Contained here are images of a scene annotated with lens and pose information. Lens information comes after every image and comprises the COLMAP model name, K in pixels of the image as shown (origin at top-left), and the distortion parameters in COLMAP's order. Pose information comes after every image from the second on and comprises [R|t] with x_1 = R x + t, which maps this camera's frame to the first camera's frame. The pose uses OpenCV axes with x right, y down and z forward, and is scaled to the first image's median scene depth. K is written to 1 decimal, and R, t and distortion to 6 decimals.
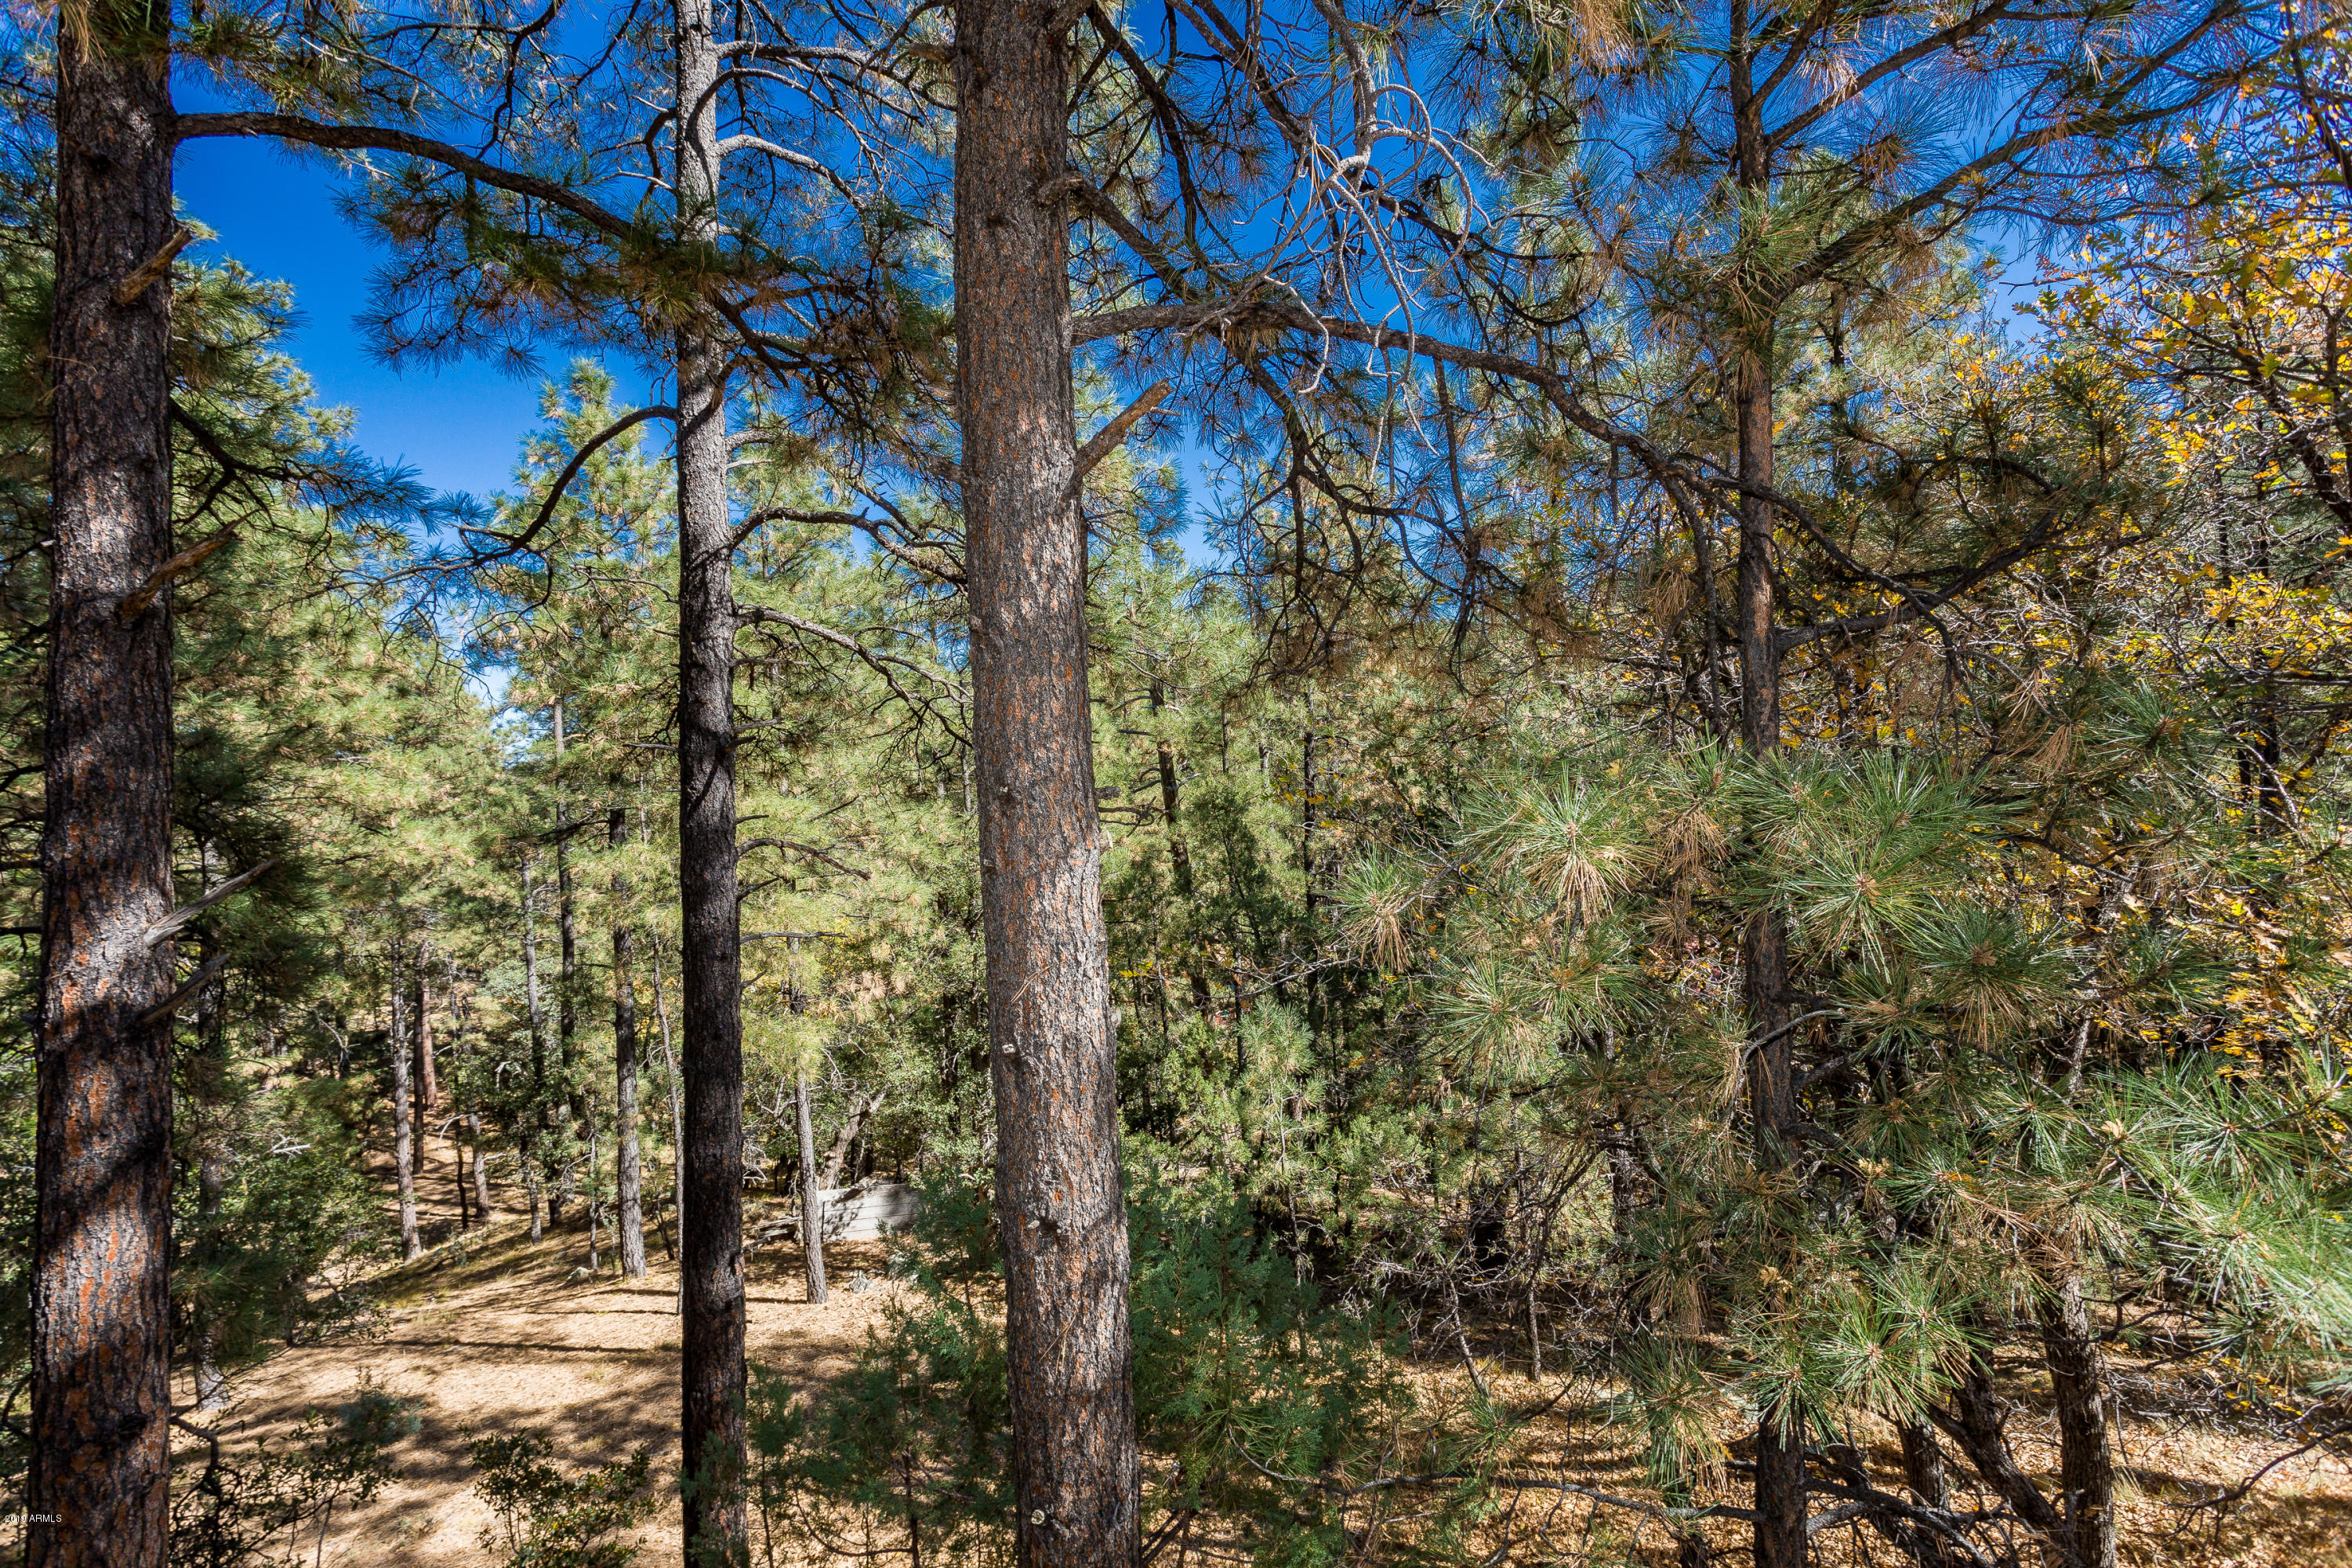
lens RADIAL K [[1129.1, 0, 1217.6], [0, 1129.1, 761.8], [0, 0, 1]] dist [0.002227, 0.001744]
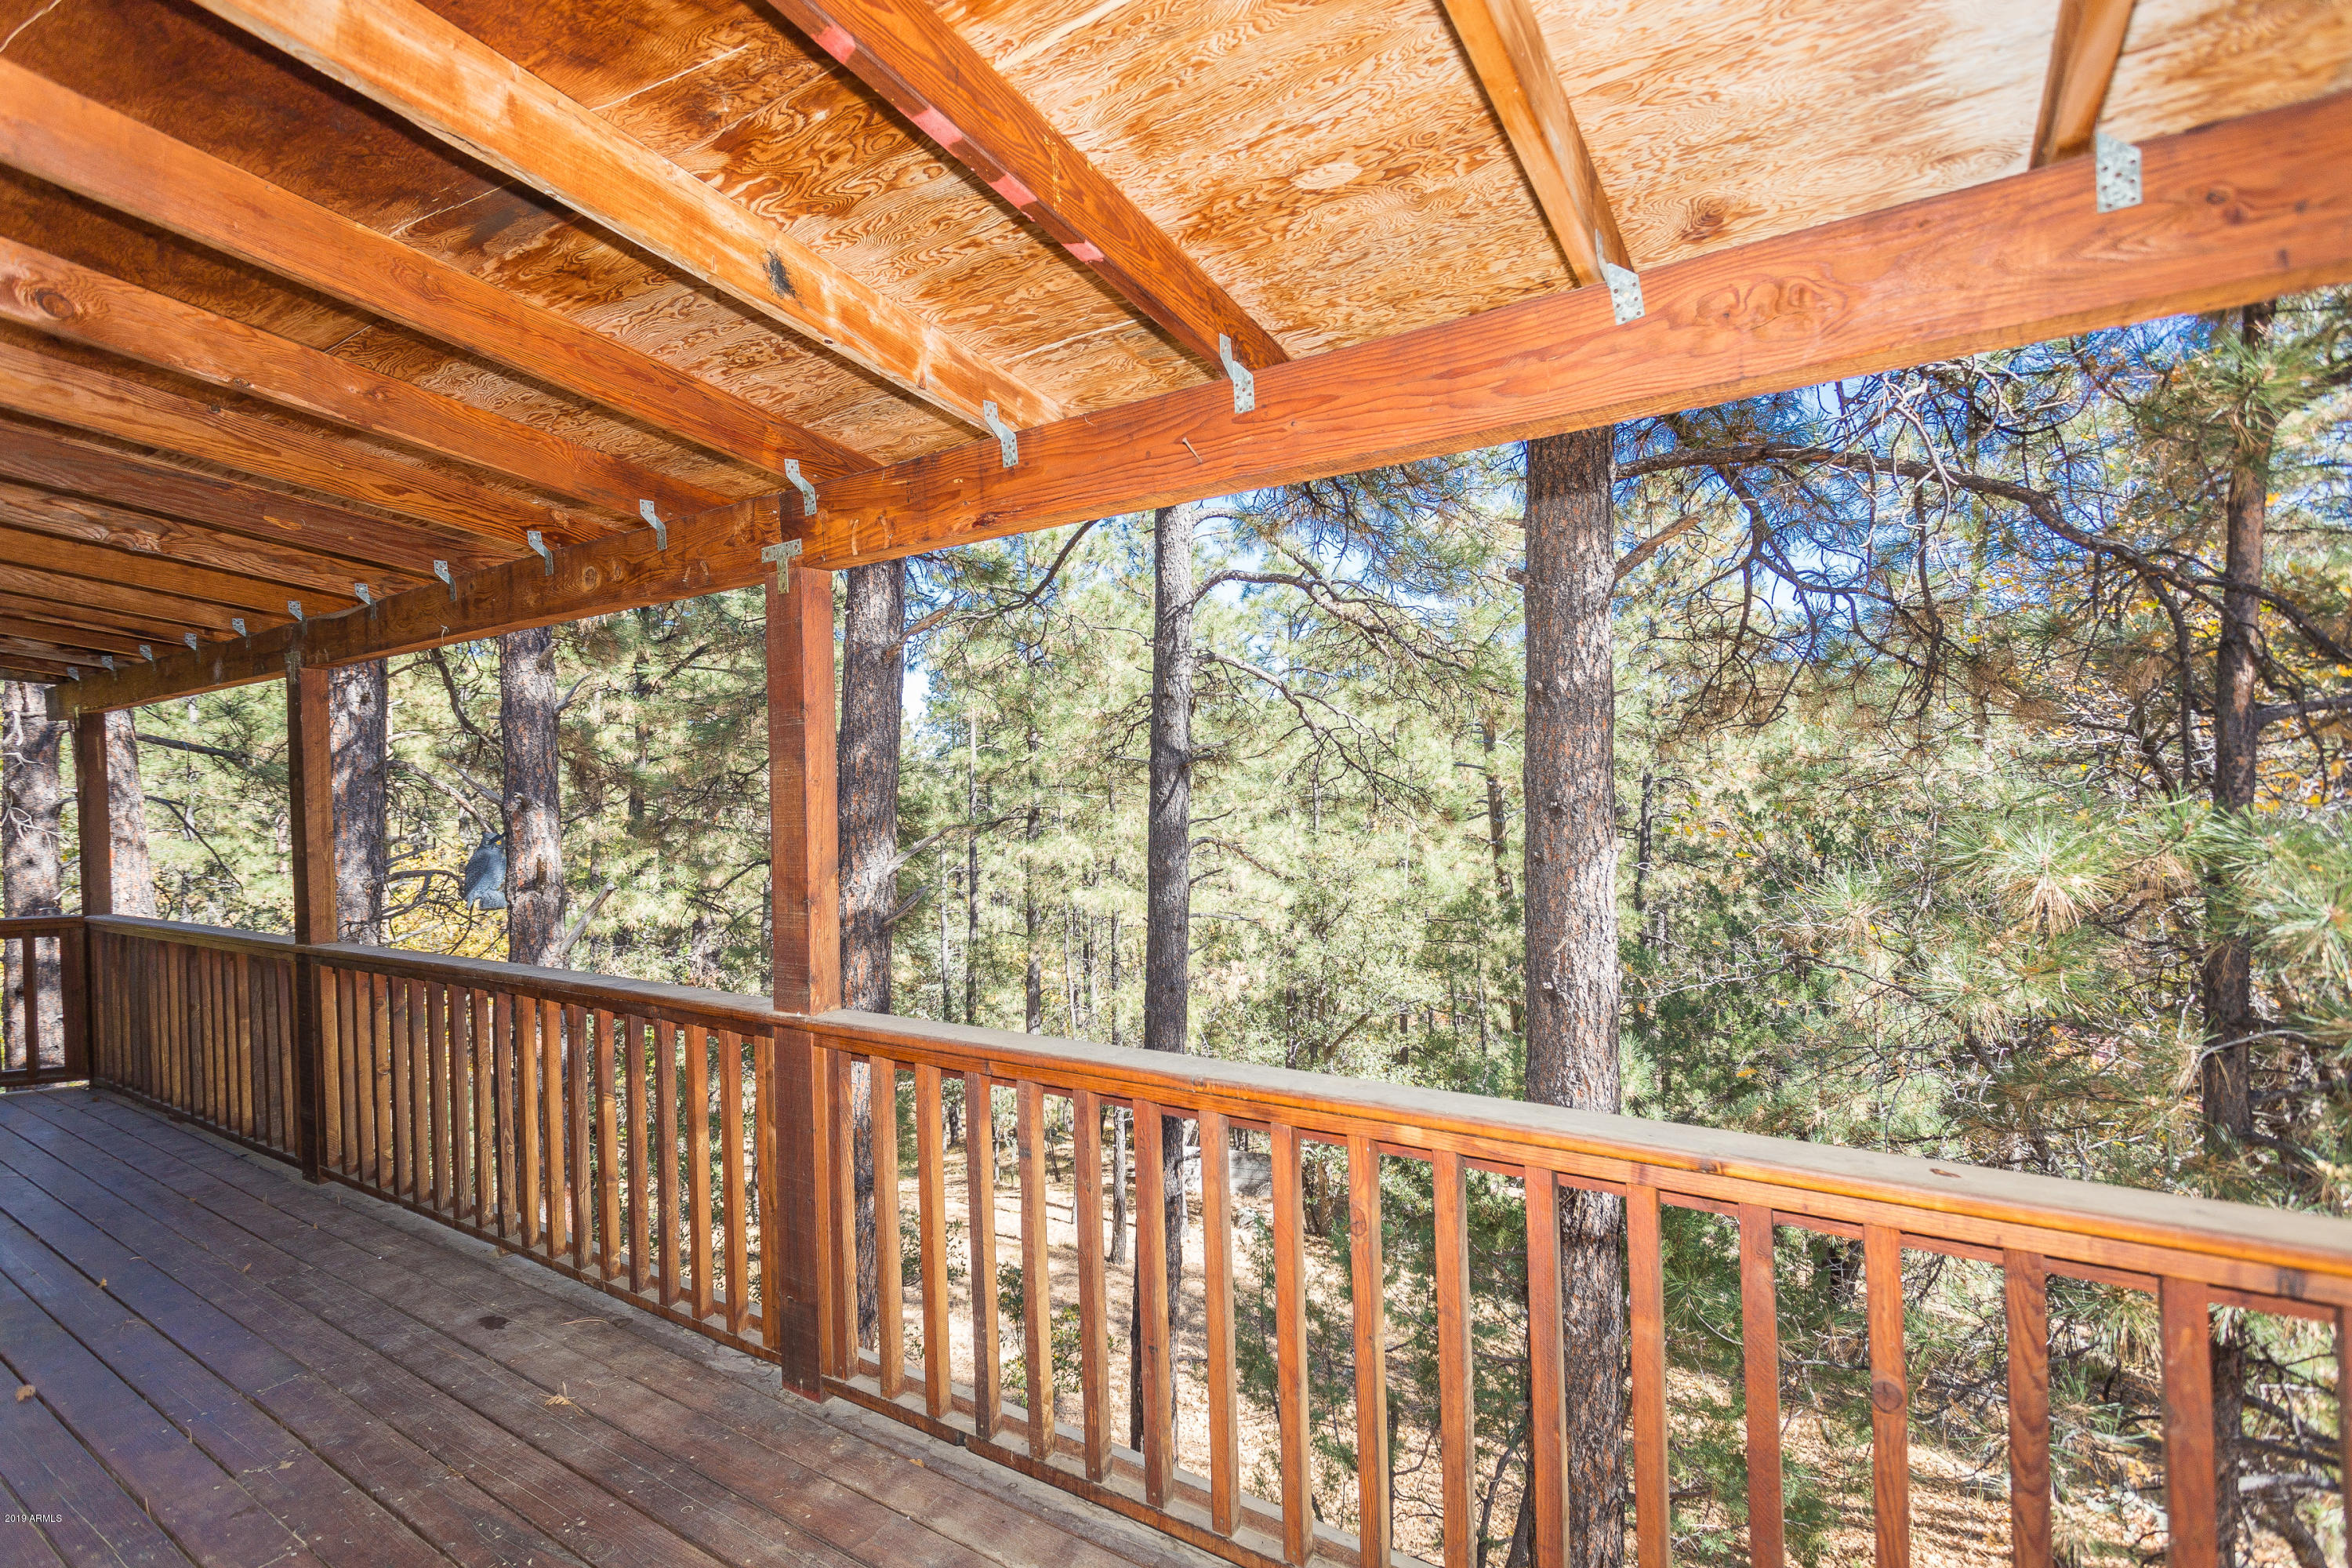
lens RADIAL K [[1107.6, 0, 1137.1], [0, 1107.6, 793.2], [0, 0, 1]] dist [0.011413, -0.000077]
pose [[0.947563, 0.055359, -0.314739, -0.157964], [-0.054049, 0.998455, 0.012896, 0.013671], [0.314967, 0.004792, 0.949091, -0.313648]]
